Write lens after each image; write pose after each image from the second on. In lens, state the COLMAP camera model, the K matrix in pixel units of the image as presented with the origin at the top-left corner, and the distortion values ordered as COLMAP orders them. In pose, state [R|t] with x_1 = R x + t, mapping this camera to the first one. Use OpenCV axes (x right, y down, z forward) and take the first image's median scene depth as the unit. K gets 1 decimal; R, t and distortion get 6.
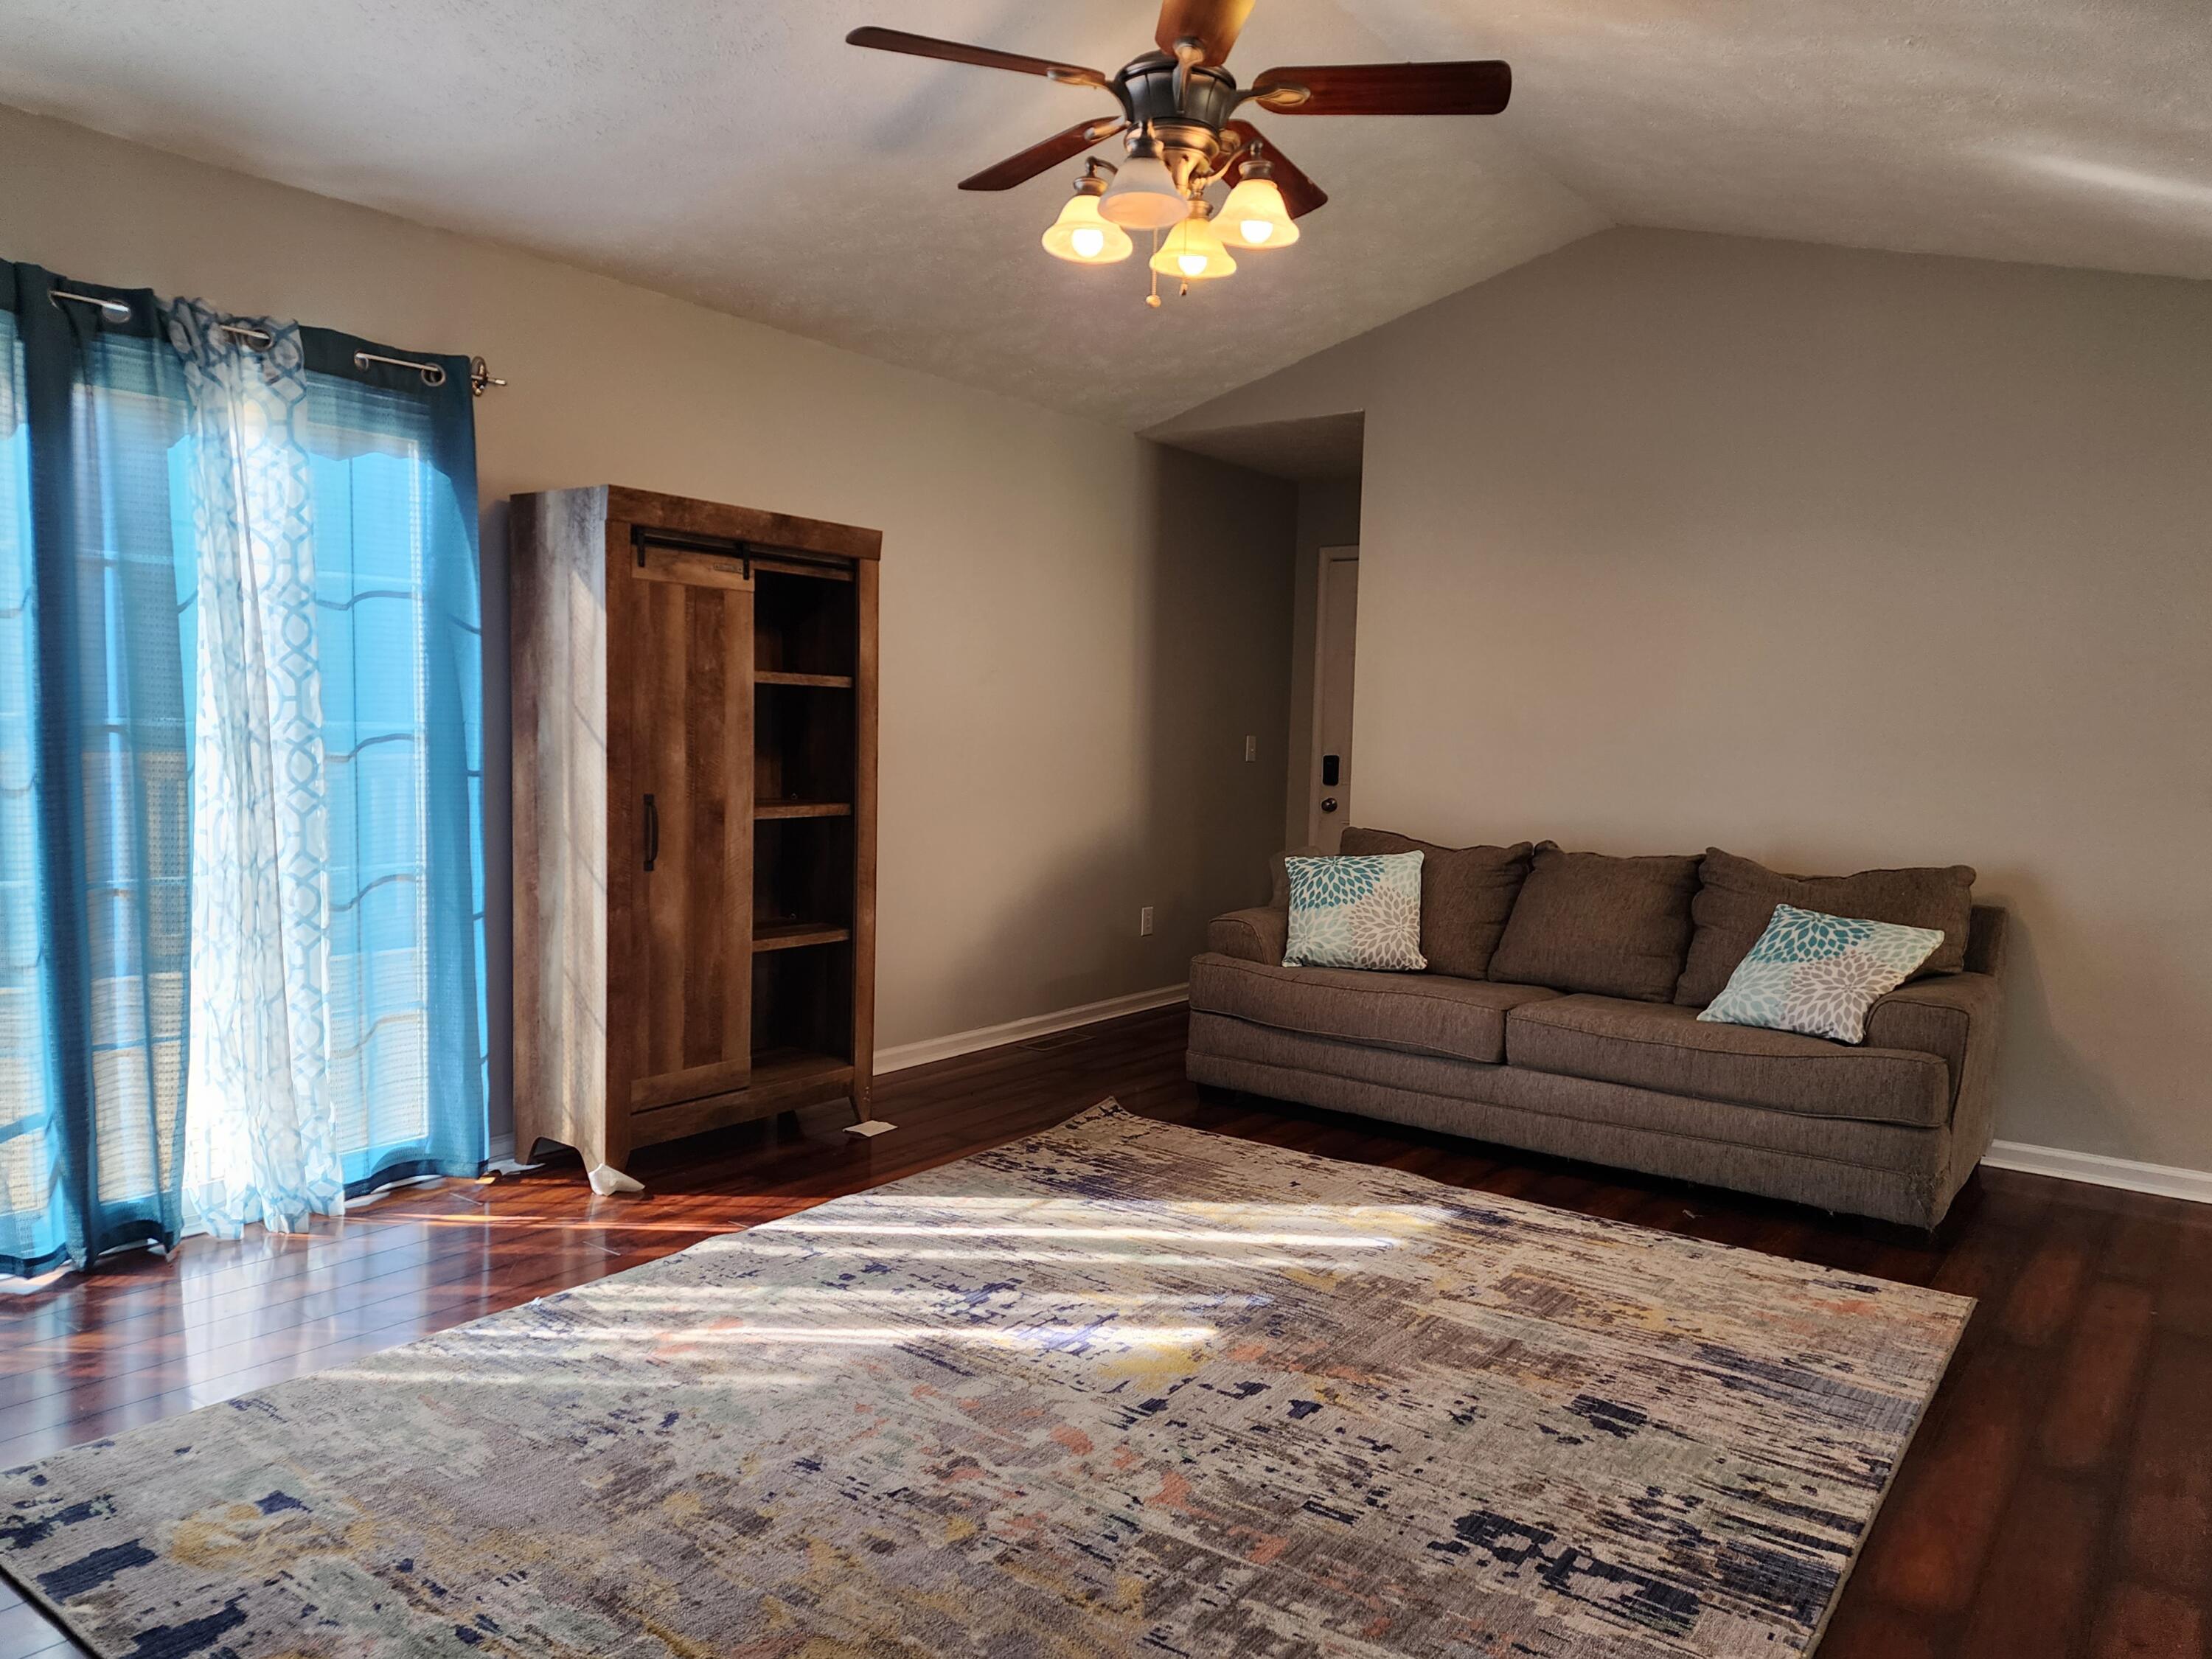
lens RADIAL K [[1491.8, 0, 1153.5], [0, 1491.8, 857.9], [0, 0, 1]] dist [0.077347, -0.063735]
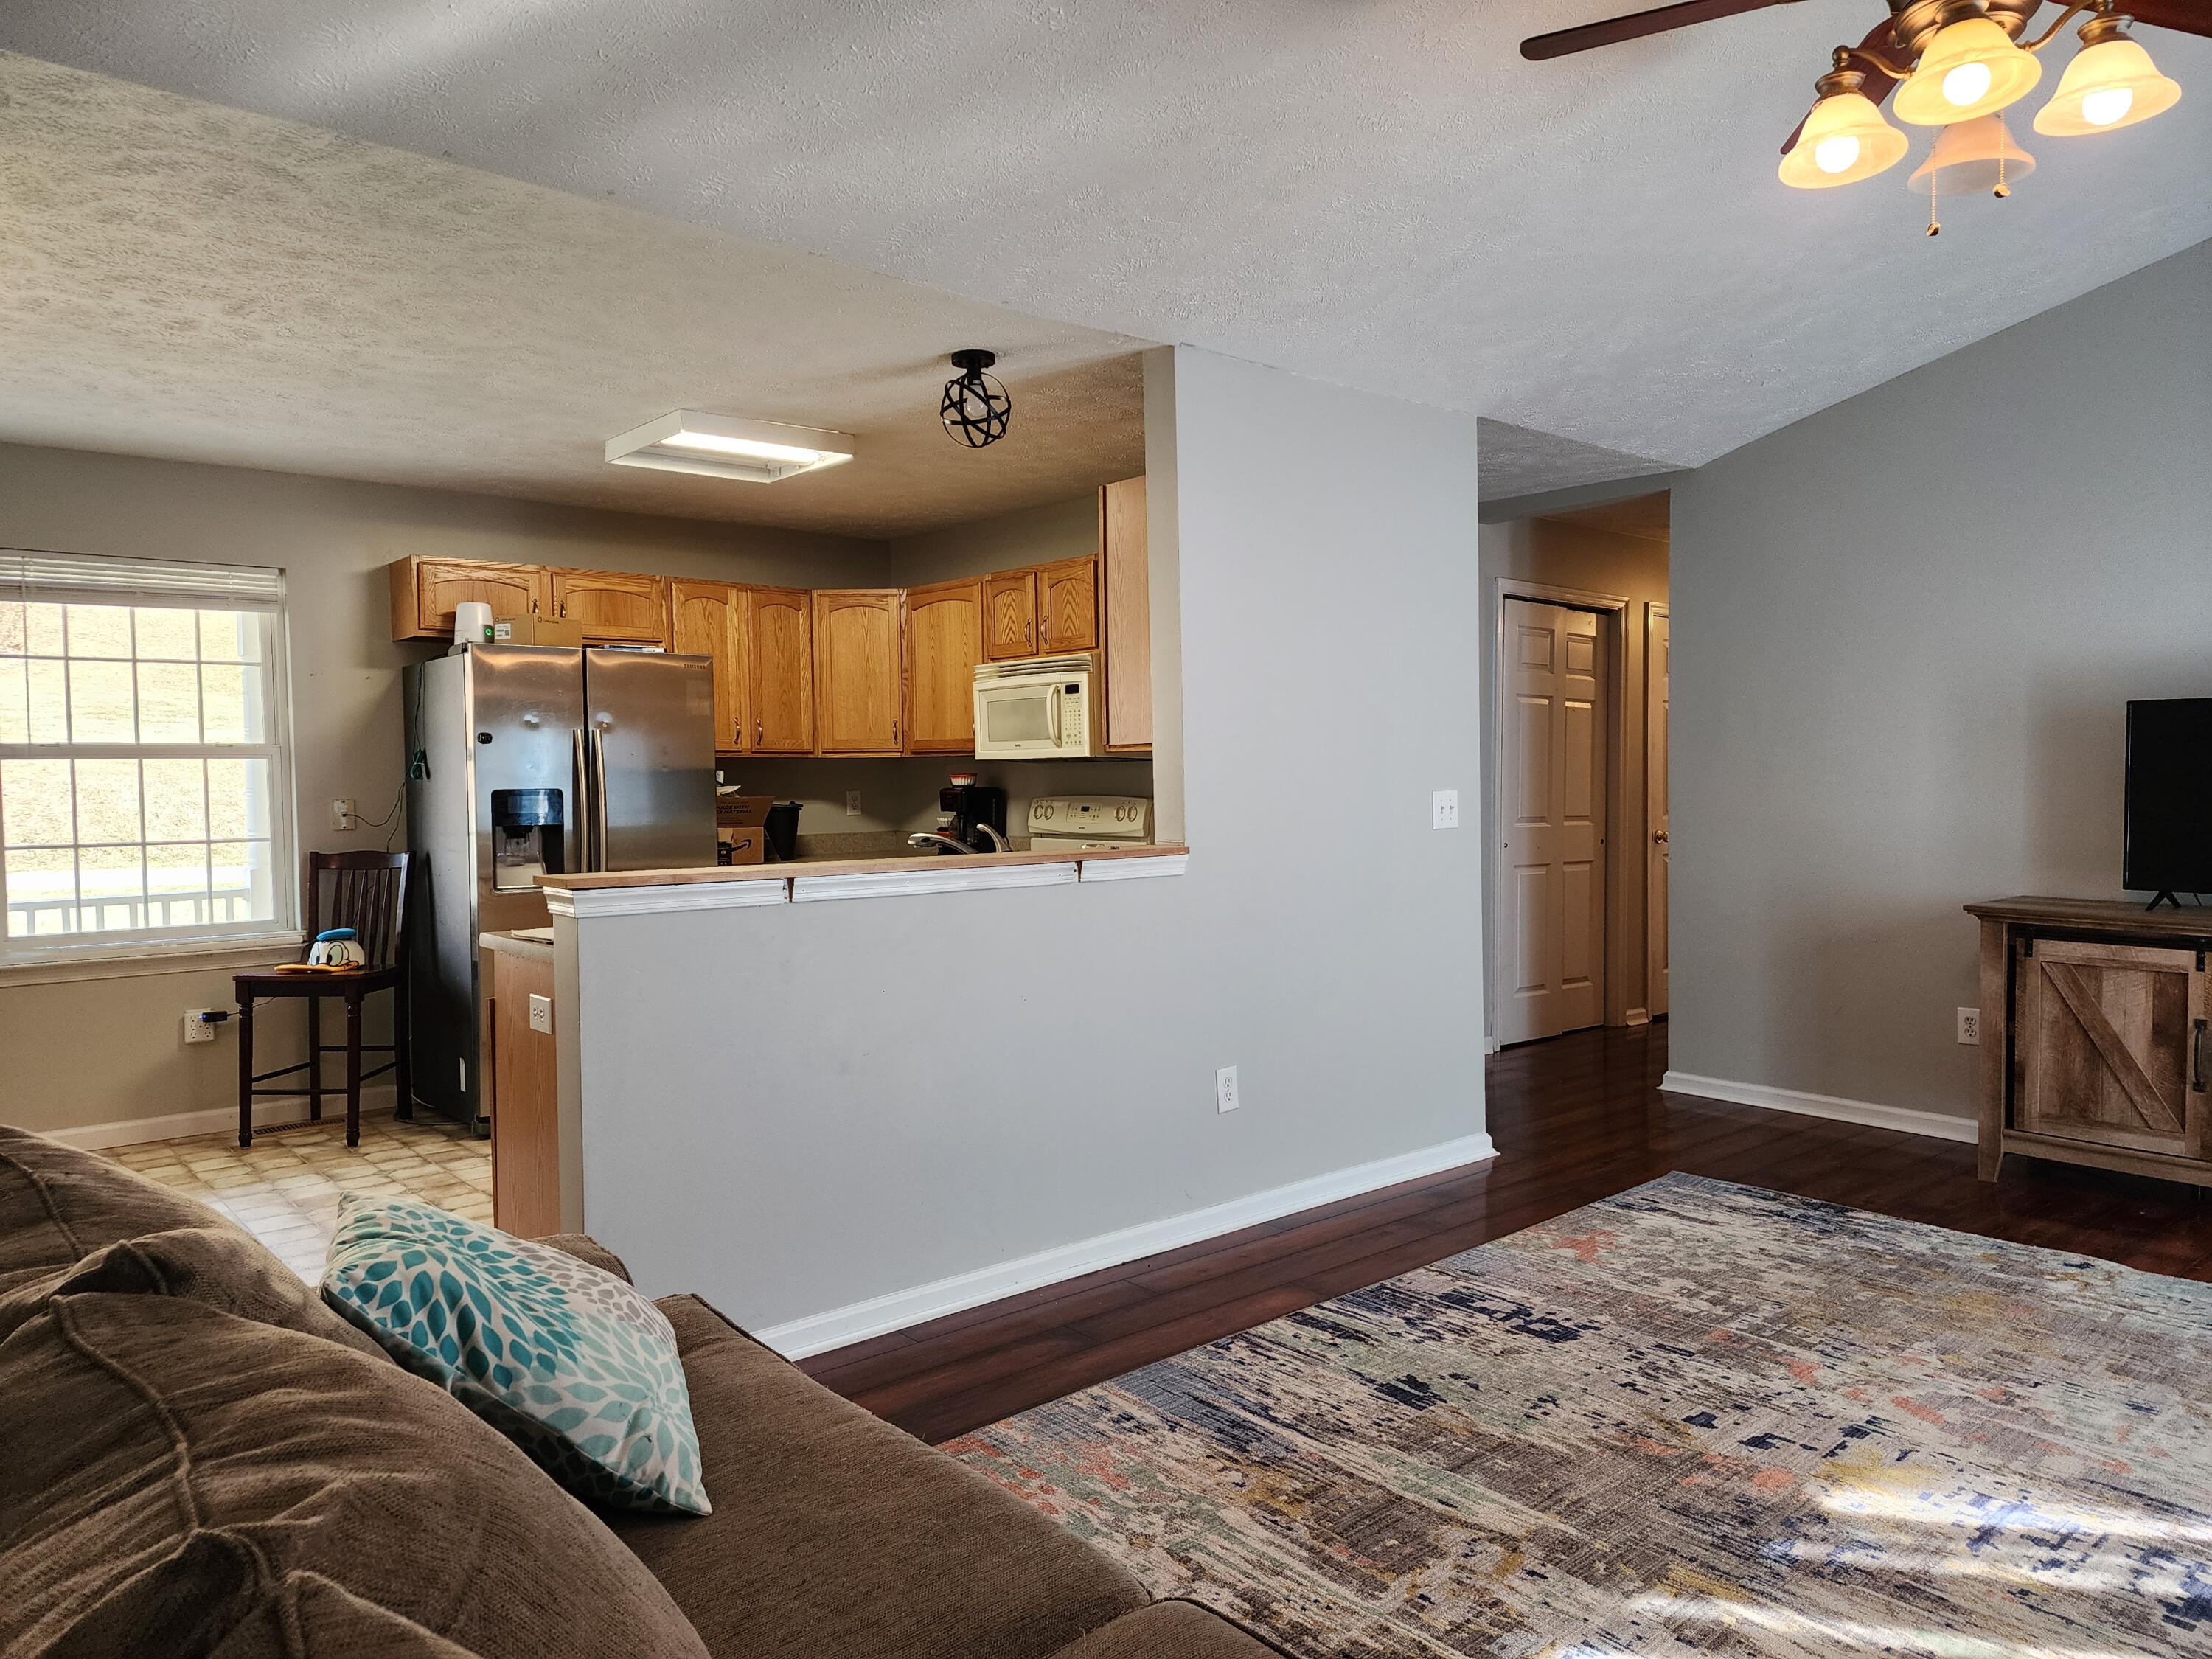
lens RADIAL K [[1491.8, 0, 1116.8], [0, 1491.8, 824.4], [0, 0, 1]] dist [0.077347, -0.063735]
pose [[-0.973158, -0.025778, 0.228688, 0.207897], [0.003086, 0.992156, 0.124968, -0.146576], [-0.230116, 0.122319, -0.965445, 1.618546]]
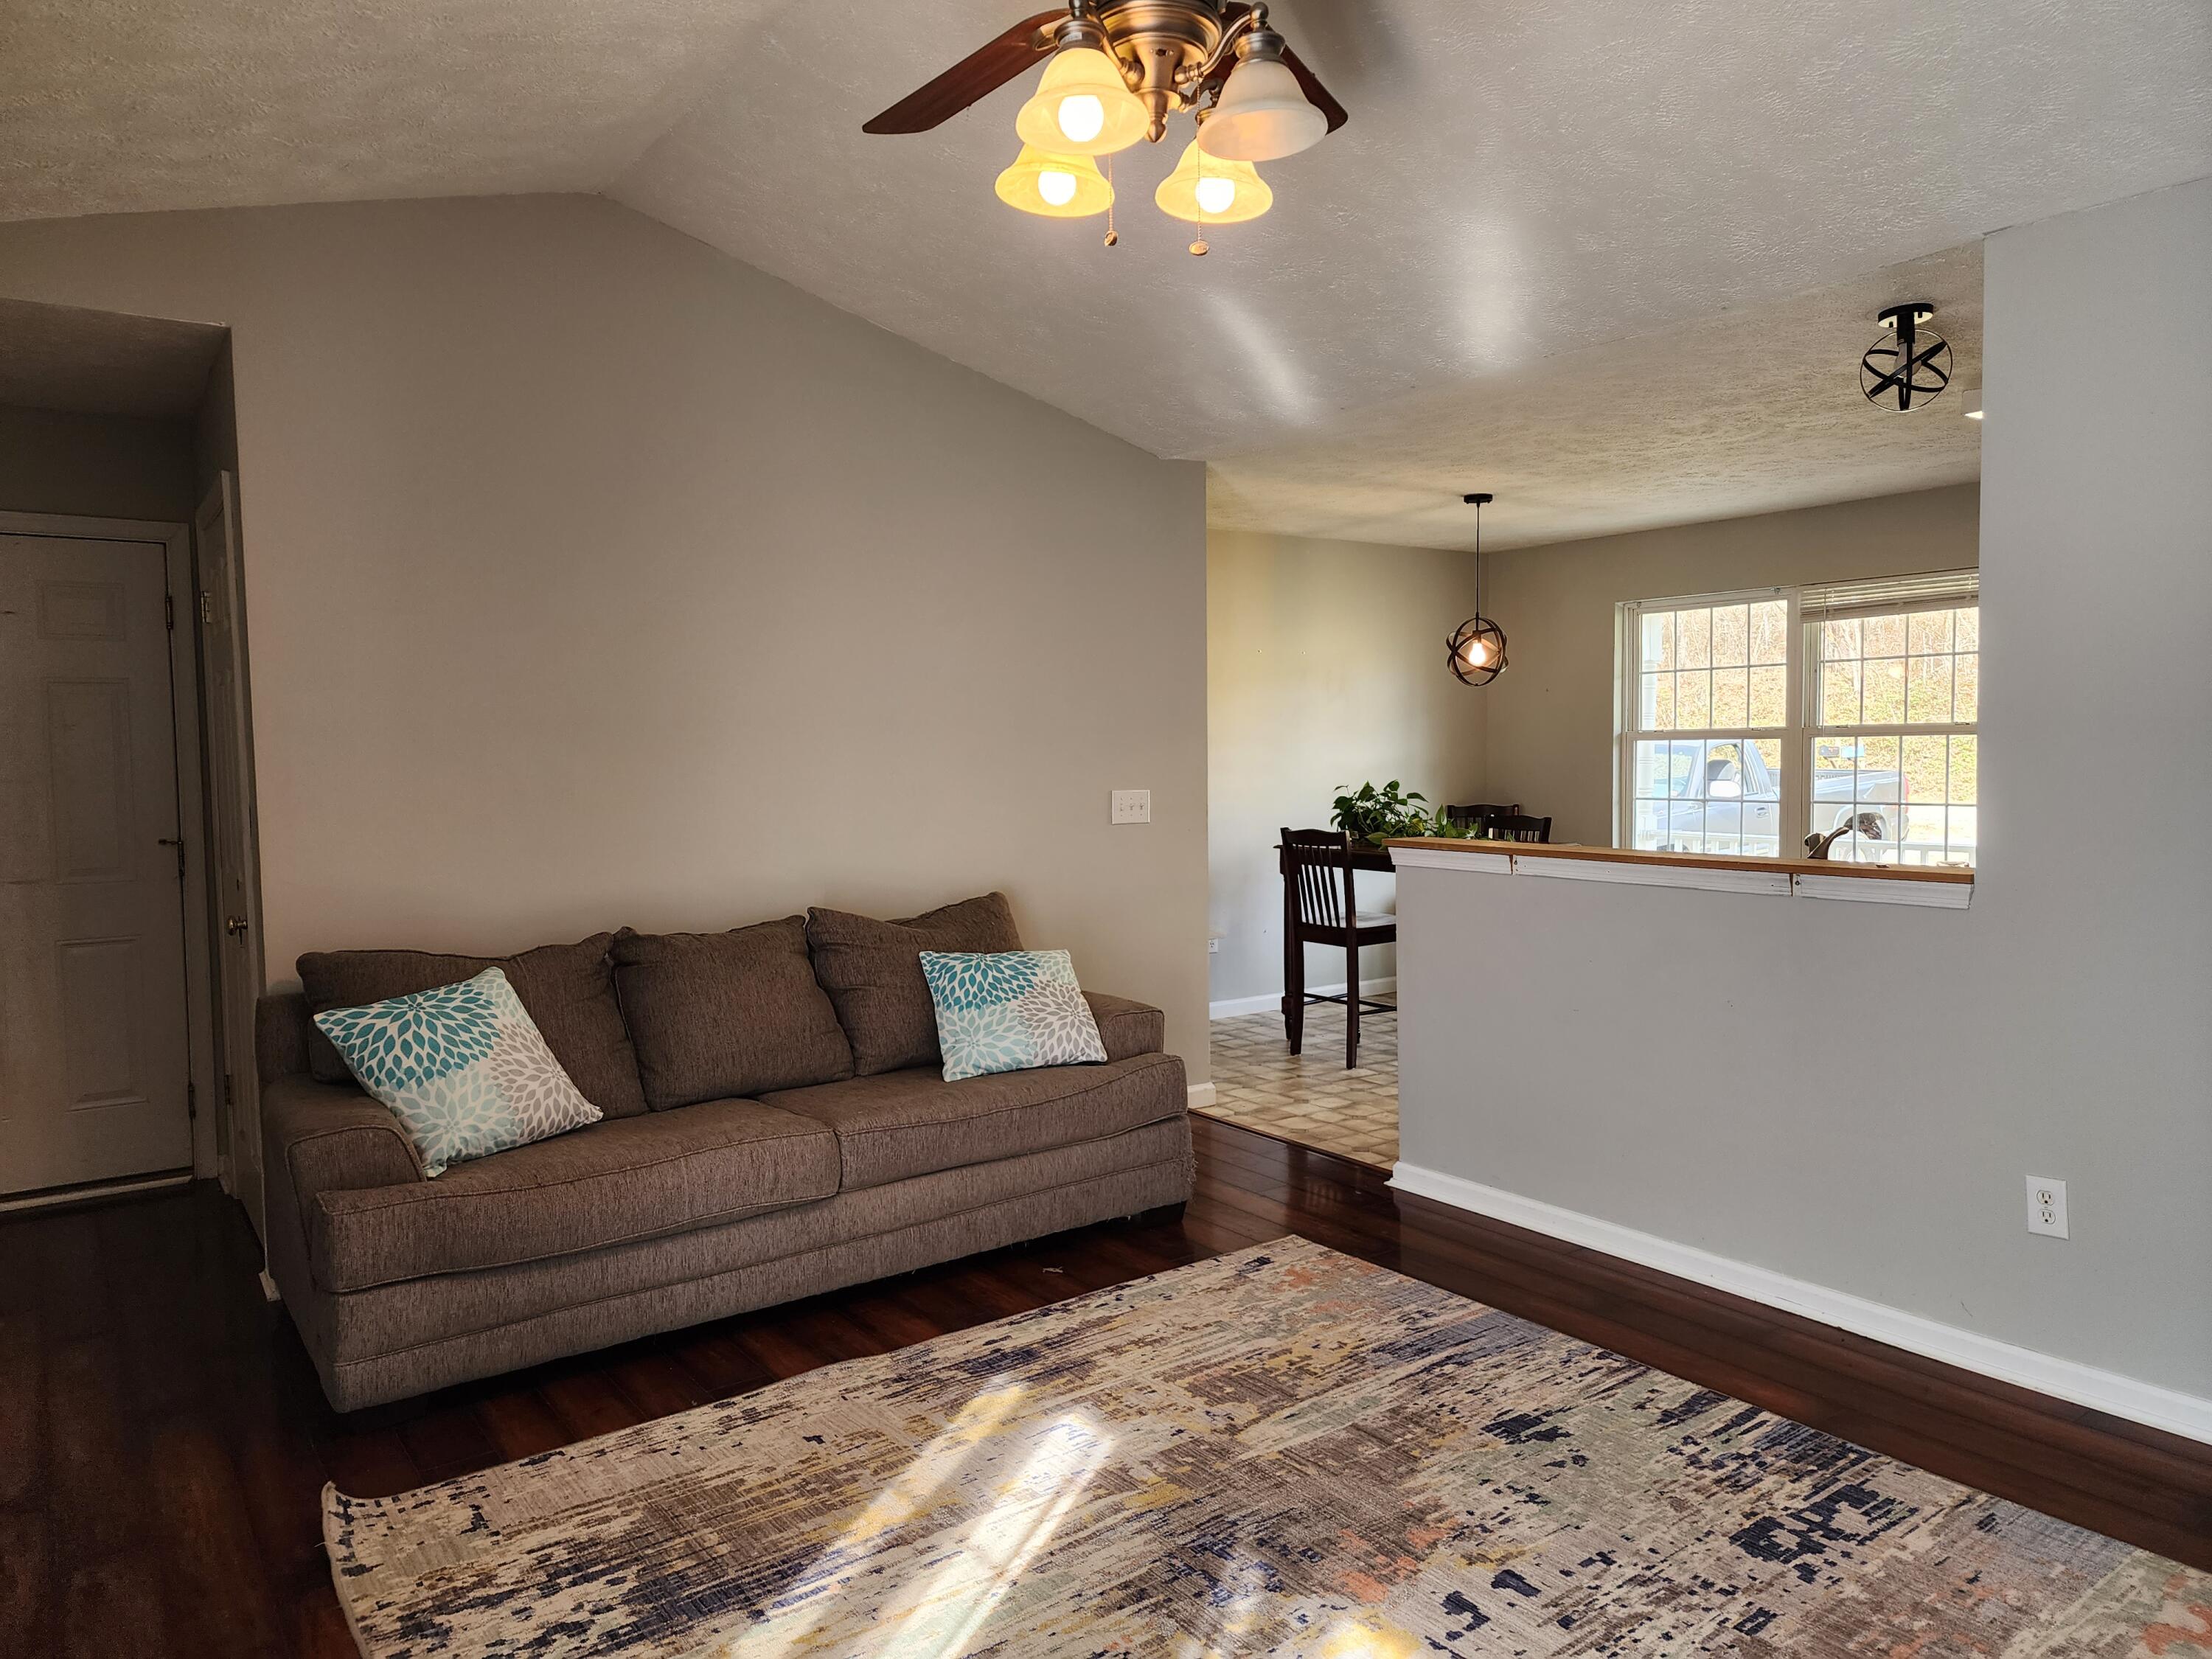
lens RADIAL K [[1491.8, 0, 1095.4], [0, 1491.8, 825.0], [0, 0, 1]] dist [0.077347, -0.063735]
pose [[0.317260, -0.084983, 0.944523, -0.614911], [0.106093, 0.992905, 0.053700, -0.120199], [-0.942385, 0.083170, 0.324026, 0.703736]]
